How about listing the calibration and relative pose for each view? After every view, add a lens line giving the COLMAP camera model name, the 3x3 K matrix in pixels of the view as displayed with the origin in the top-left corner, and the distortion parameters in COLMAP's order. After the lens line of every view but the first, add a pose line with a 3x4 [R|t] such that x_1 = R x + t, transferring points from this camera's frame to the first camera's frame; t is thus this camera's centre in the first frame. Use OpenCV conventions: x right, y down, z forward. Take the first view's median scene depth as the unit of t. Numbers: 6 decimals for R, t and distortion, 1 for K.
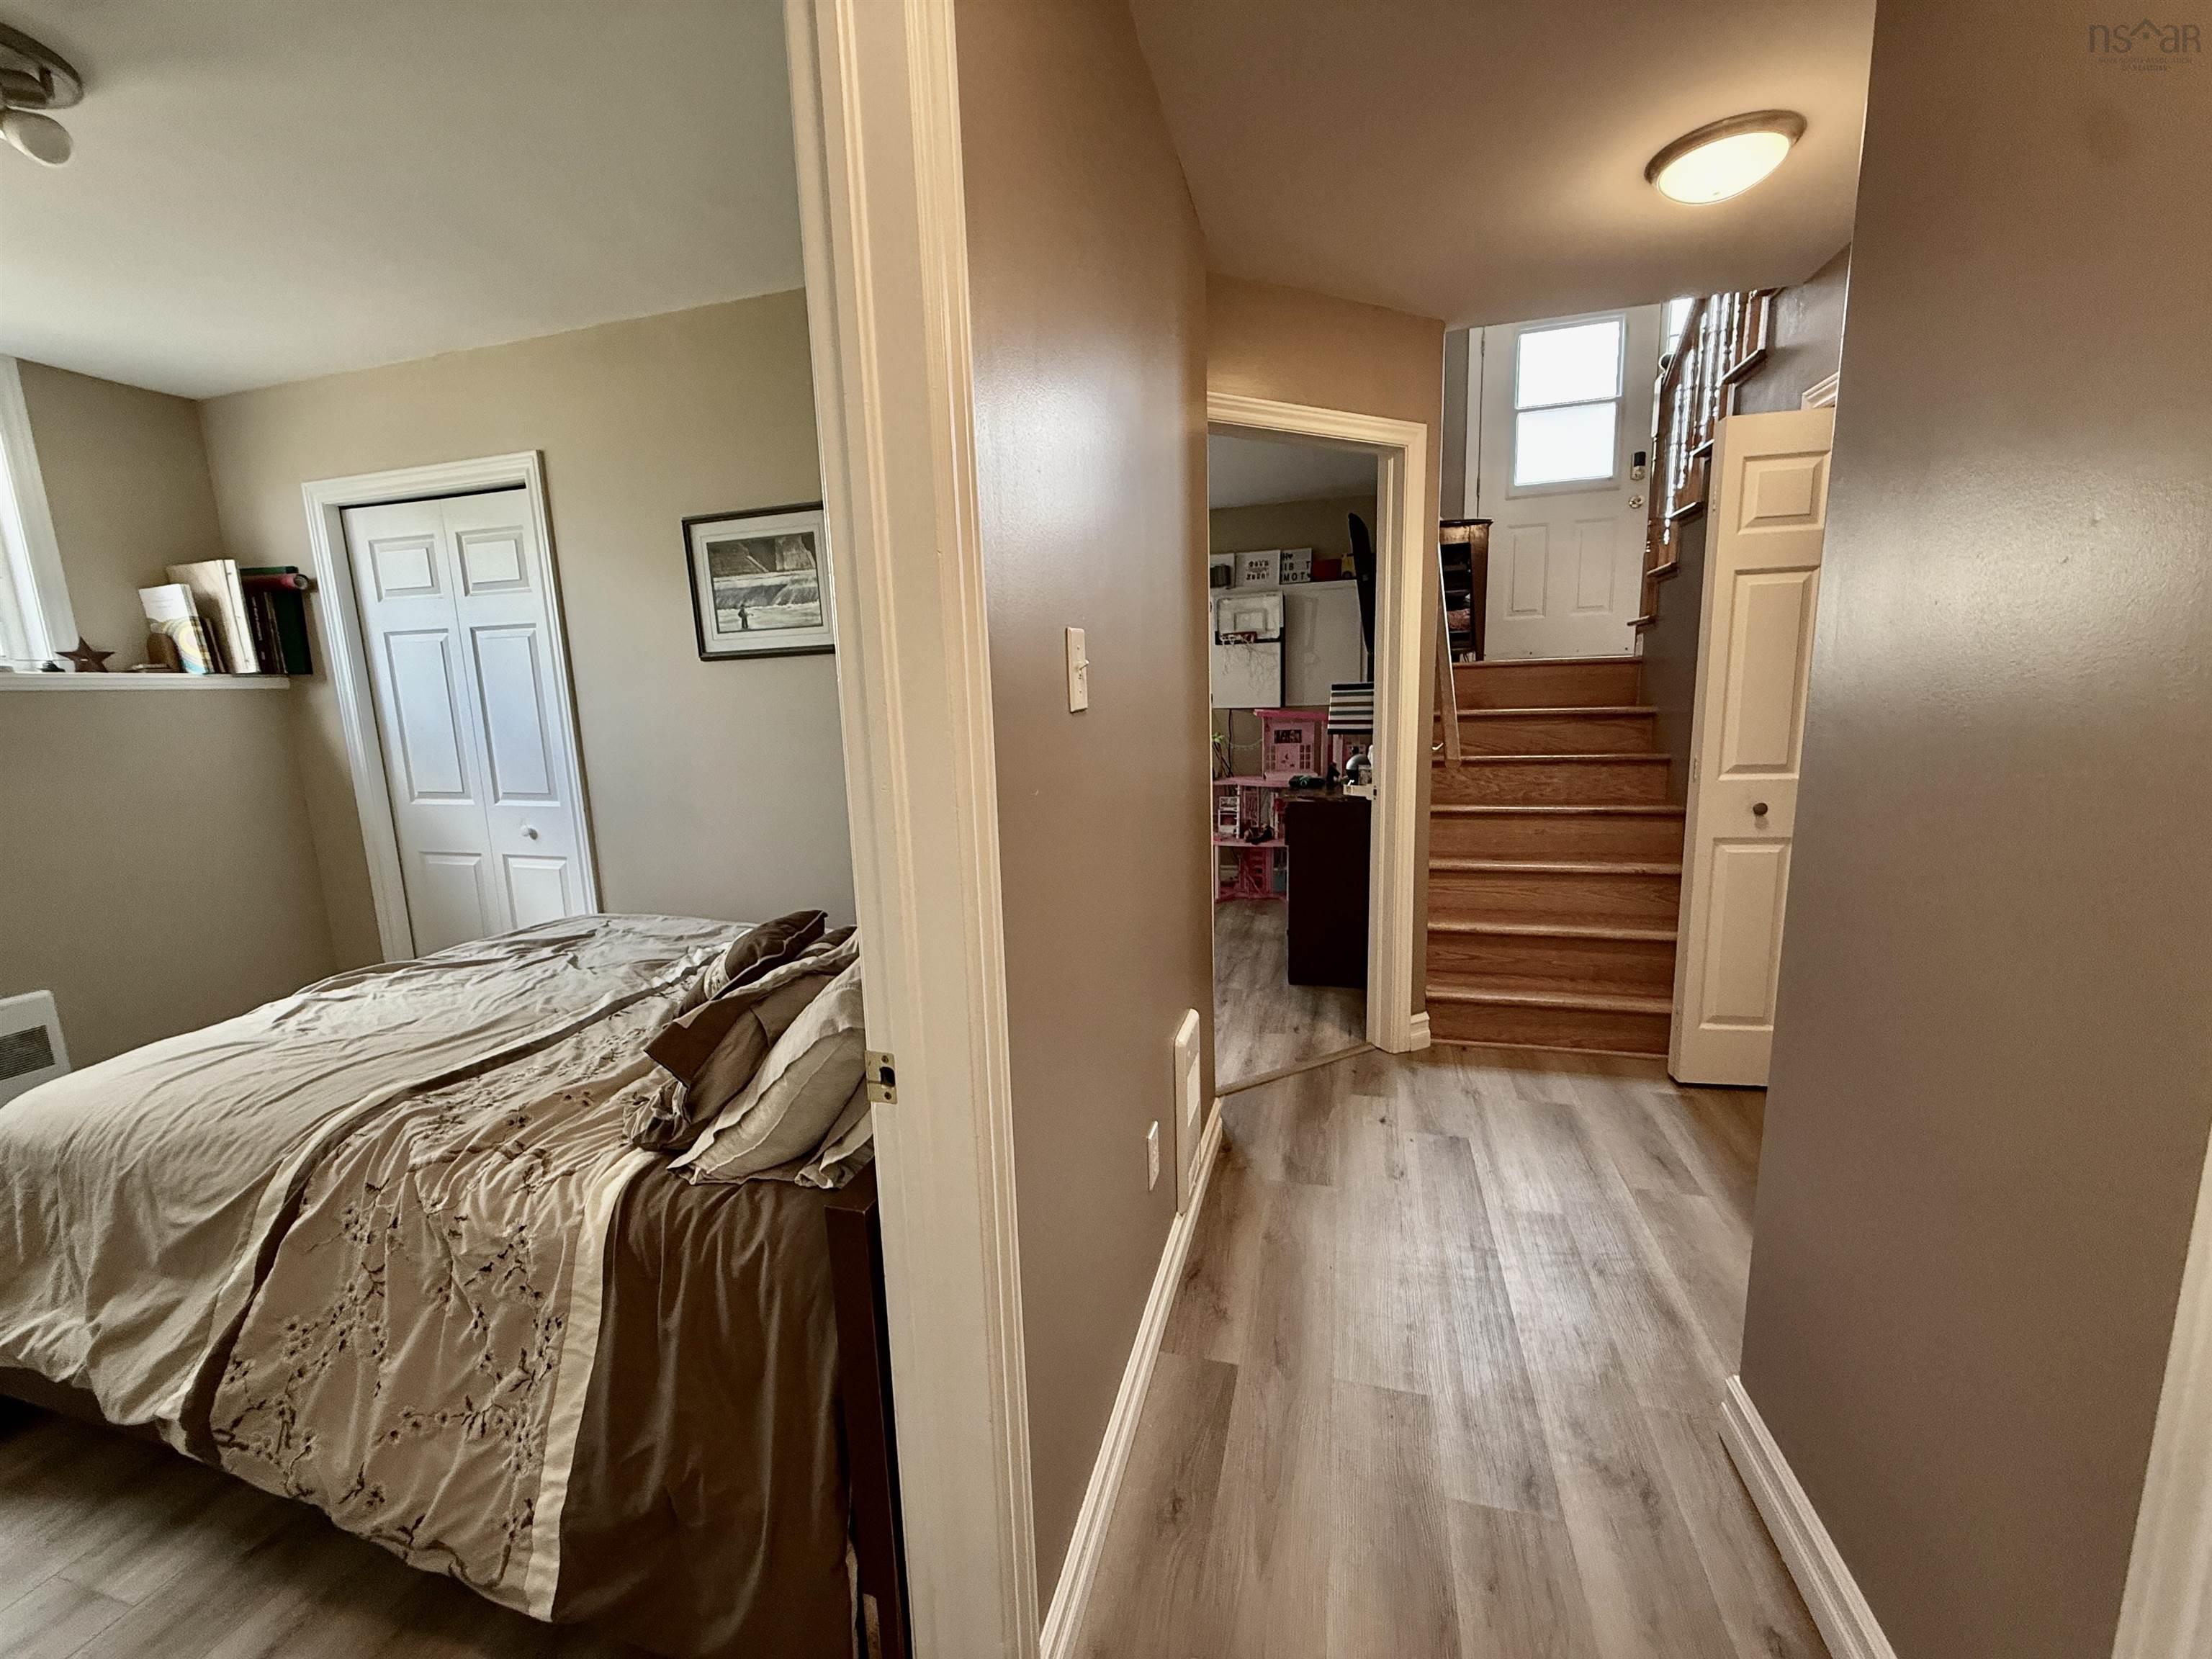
lens RADIAL K [[874.0, 0, 1097.7], [0, 874.0, 830.1], [0, 0, 1]] dist [0.000118, 0.000186]
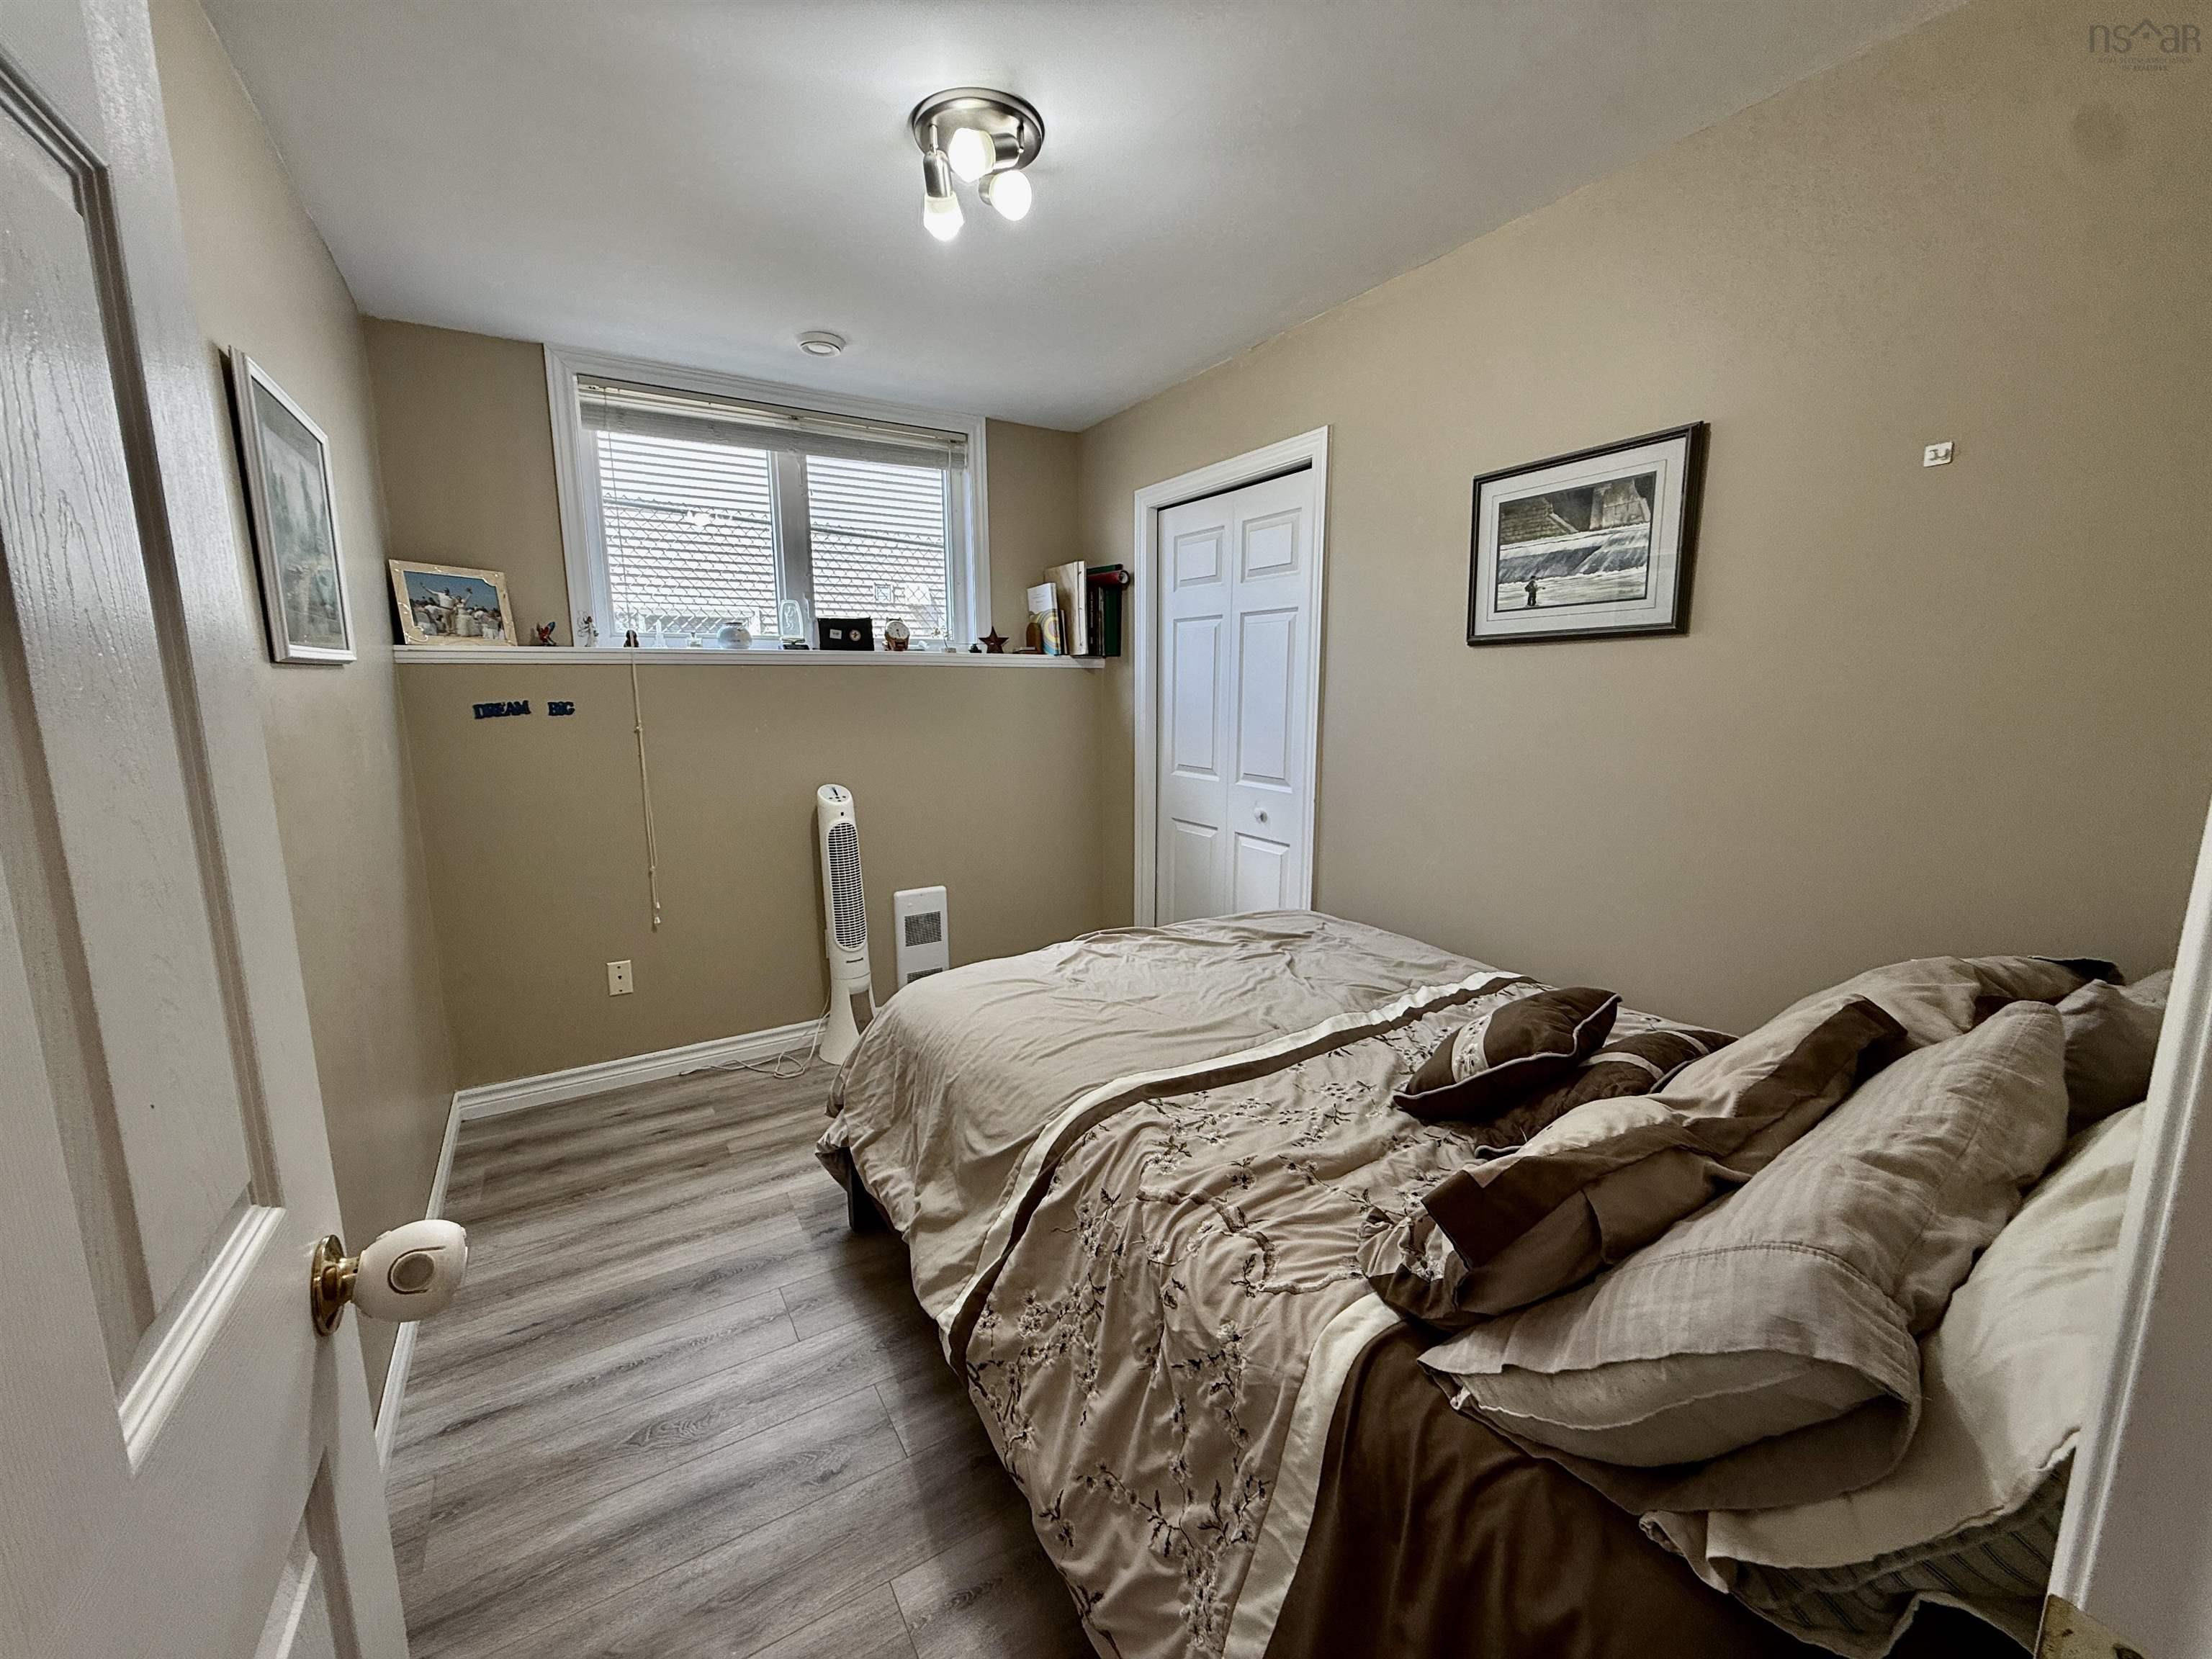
lens RADIAL K [[878.4, 0, 1098.3], [0, 878.4, 828.9], [0, 0, 1]] dist [0.000424, -0.000035]
pose [[0.736850, 0.140596, -0.661275, -0.181083], [-0.131648, 0.989252, 0.063635, -0.033931], [0.663114, 0.040166, 0.747440, 0.182730]]
